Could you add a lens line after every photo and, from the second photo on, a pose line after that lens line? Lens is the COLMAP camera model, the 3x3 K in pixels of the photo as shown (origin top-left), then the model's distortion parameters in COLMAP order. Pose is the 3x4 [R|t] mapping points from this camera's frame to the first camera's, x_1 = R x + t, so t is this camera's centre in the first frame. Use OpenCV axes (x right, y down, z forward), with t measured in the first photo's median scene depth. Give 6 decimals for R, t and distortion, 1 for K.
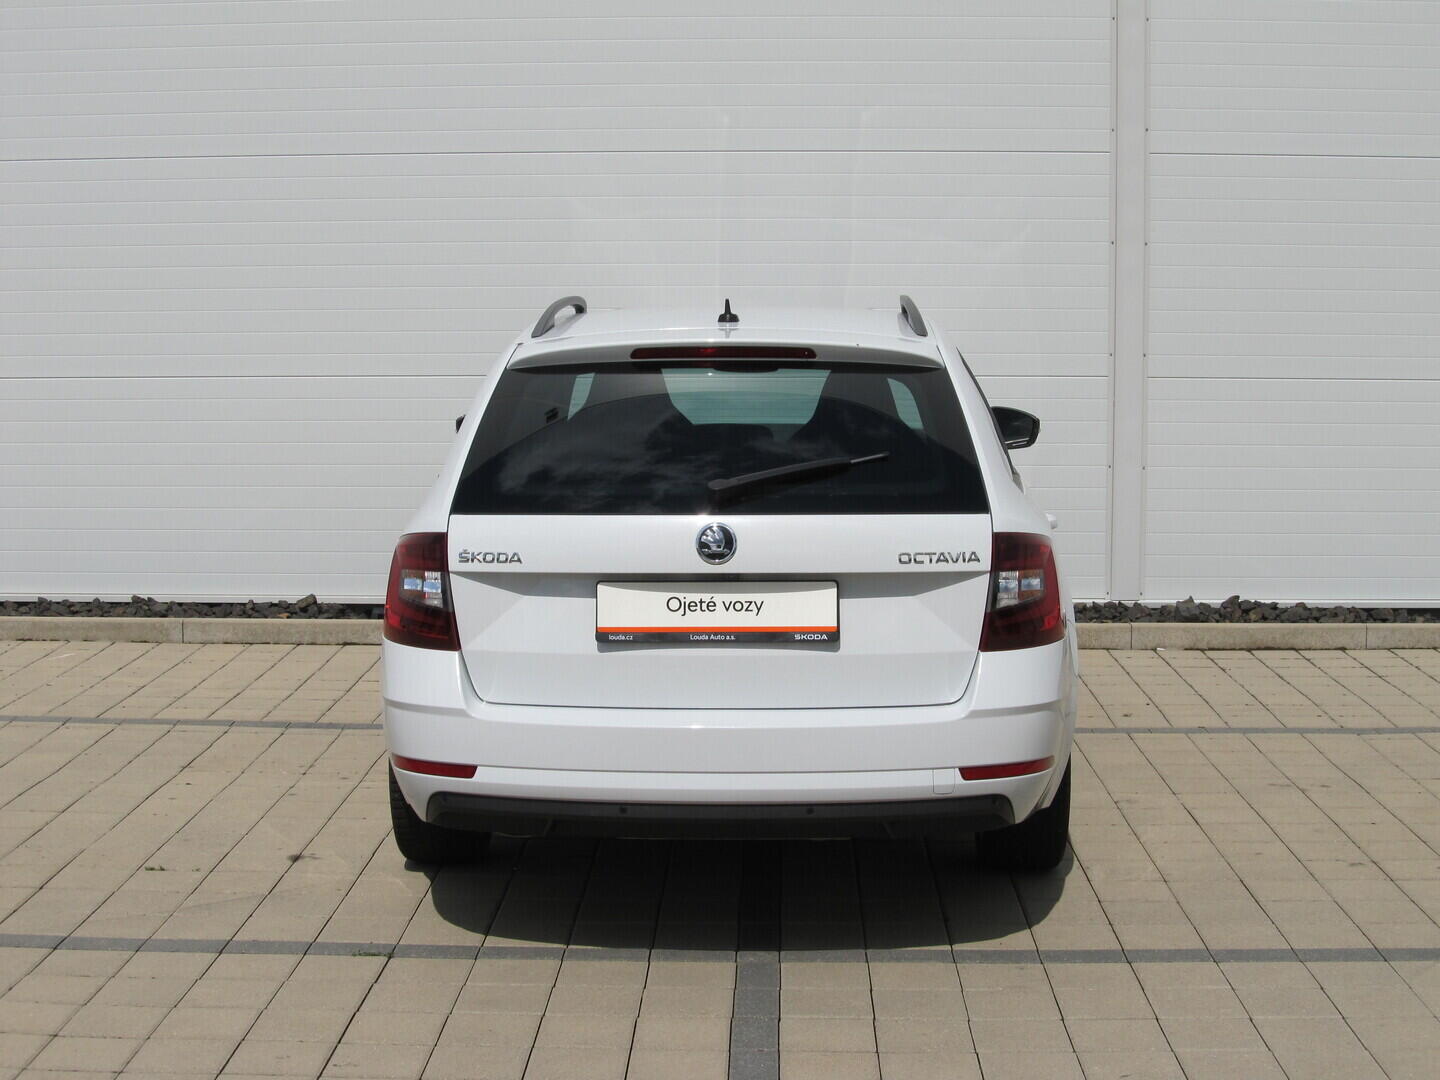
lens RADIAL K [[2236.6, 0, 720.0], [0, 2236.6, 540.0], [0, 0, 1]] dist [-0.179139, 0.080279]
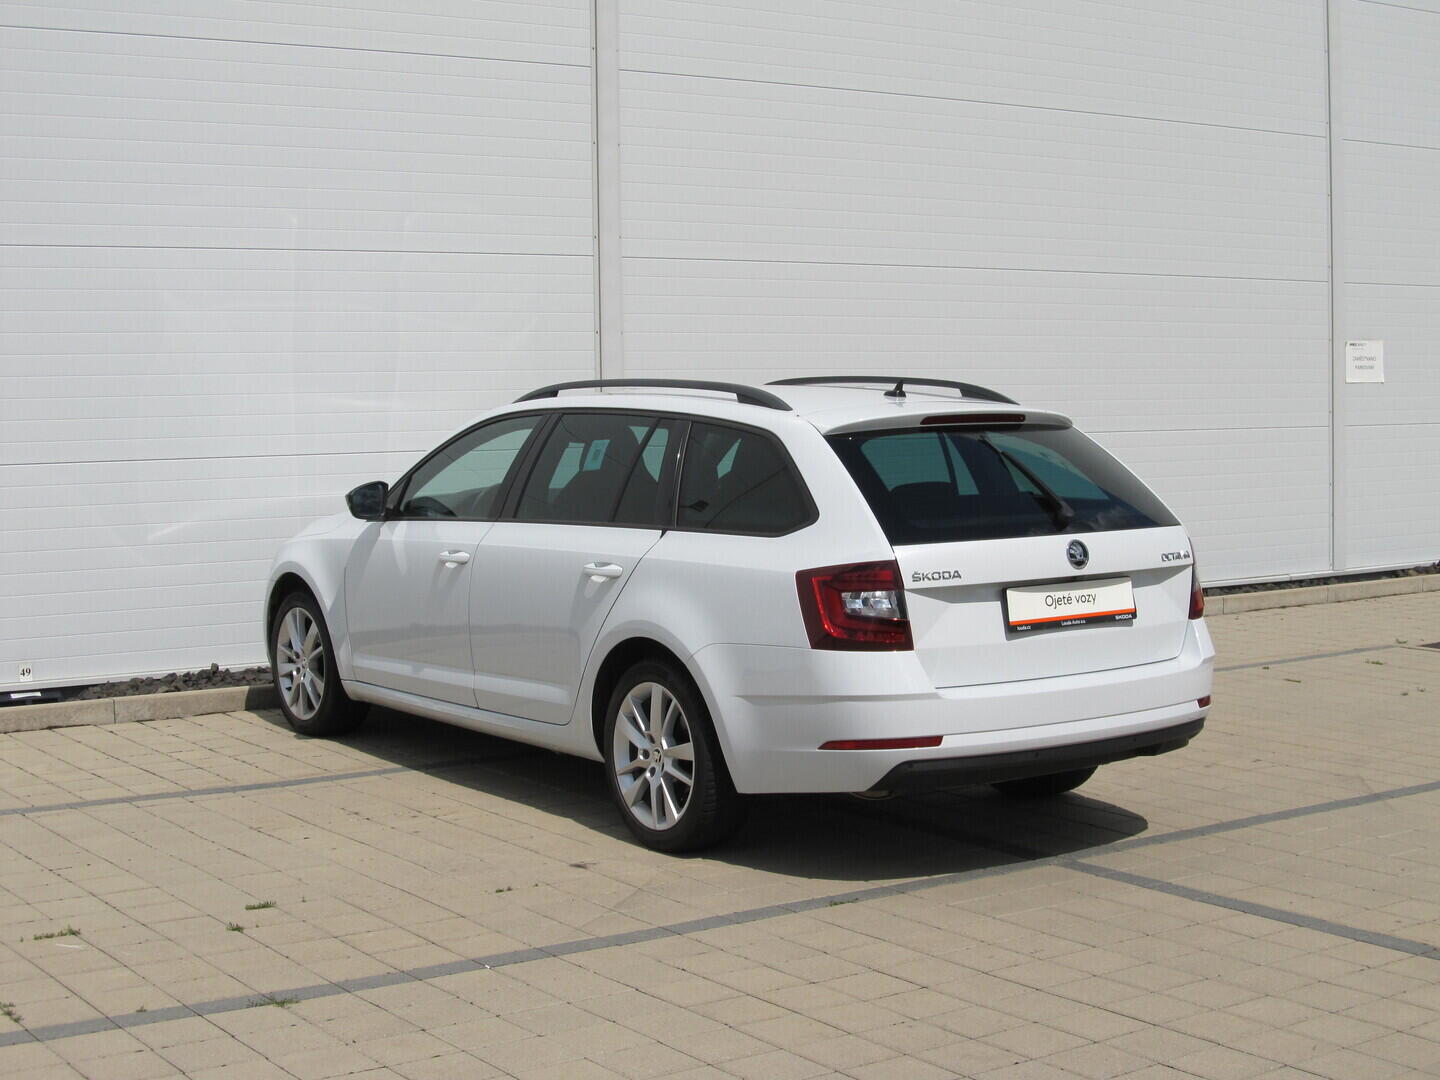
lens RADIAL K [[2236.6, 0, 720.0], [0, 2236.6, 540.0], [0, 0, 1]] dist [-0.179139, 0.080279]
pose [[0.793375, -0.050388, 0.606644, -1.000582], [0.073540, 0.997203, -0.013347, -0.005010], [-0.604275, 0.055202, 0.794862, 0.034358]]
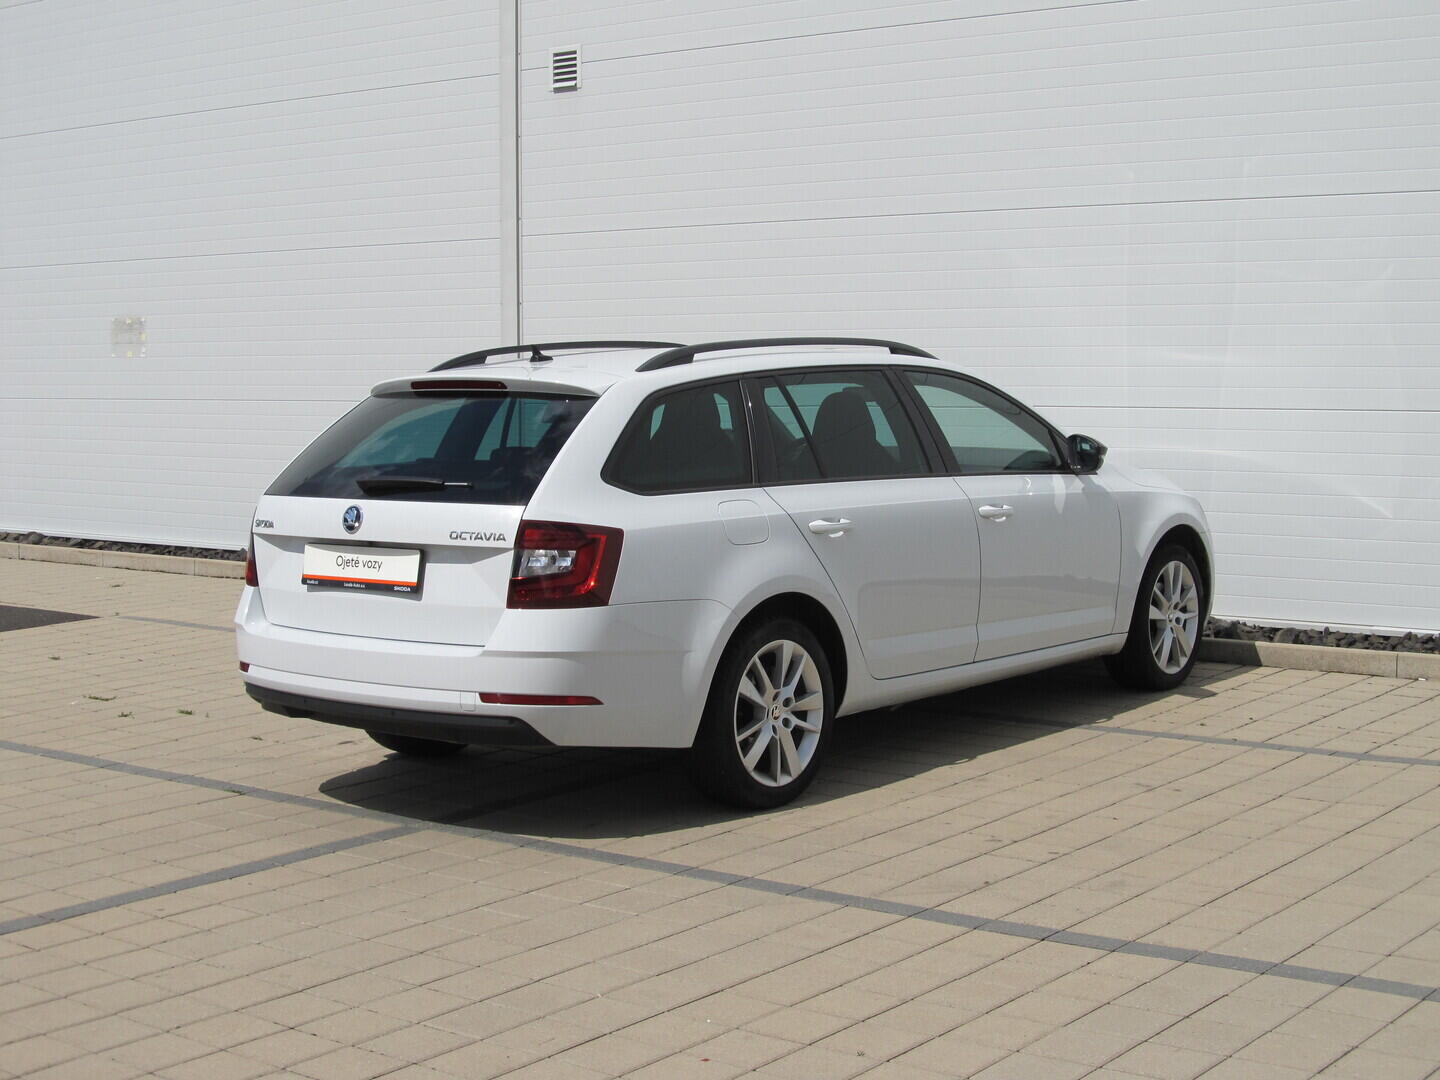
lens RADIAL K [[2236.6, 0, 720.0], [0, 2236.6, 540.0], [0, 0, 1]] dist [-0.179139, 0.080279]
pose [[0.800235, 0.042779, -0.598159, 1.017773], [-0.051993, 0.998646, 0.001864, 0.000090], [0.597429, 0.029608, 0.801375, 0.004488]]
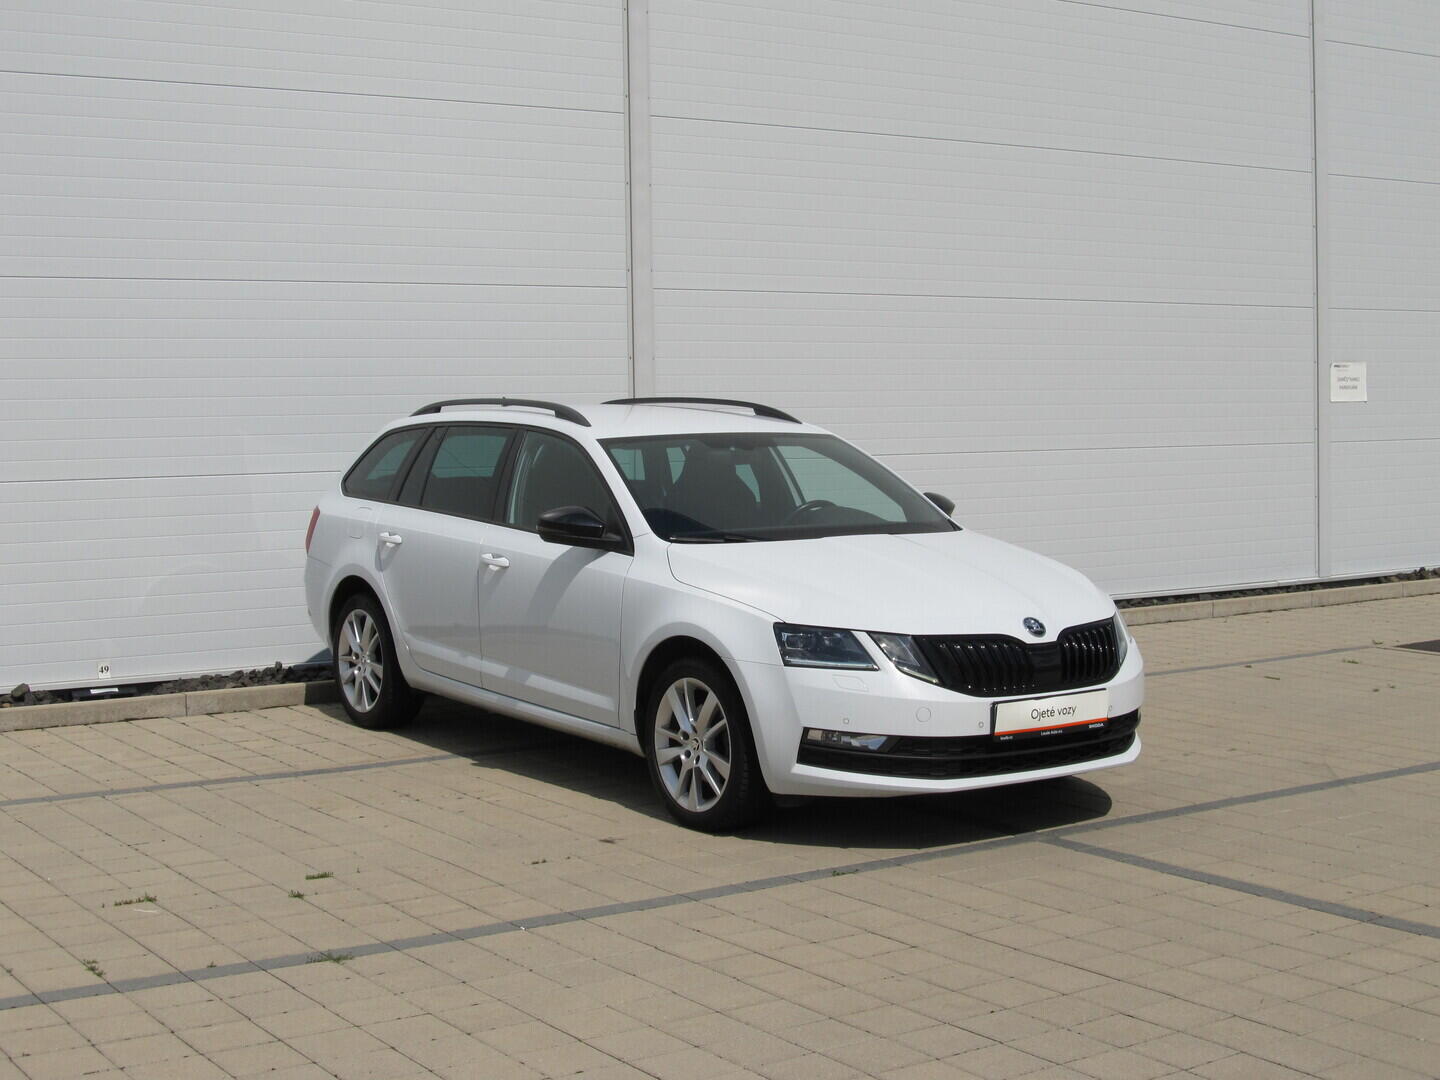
lens RADIAL K [[2114.1, 0, 720.0], [0, 2114.1, 540.0], [0, 0, 1]] dist [-0.118110, 0.011855]
pose [[0.803615, -0.047631, 0.593241, -1.029066], [0.073897, 0.997064, -0.020049, 0.000403], [-0.590544, 0.059950, 0.804775, -0.026466]]
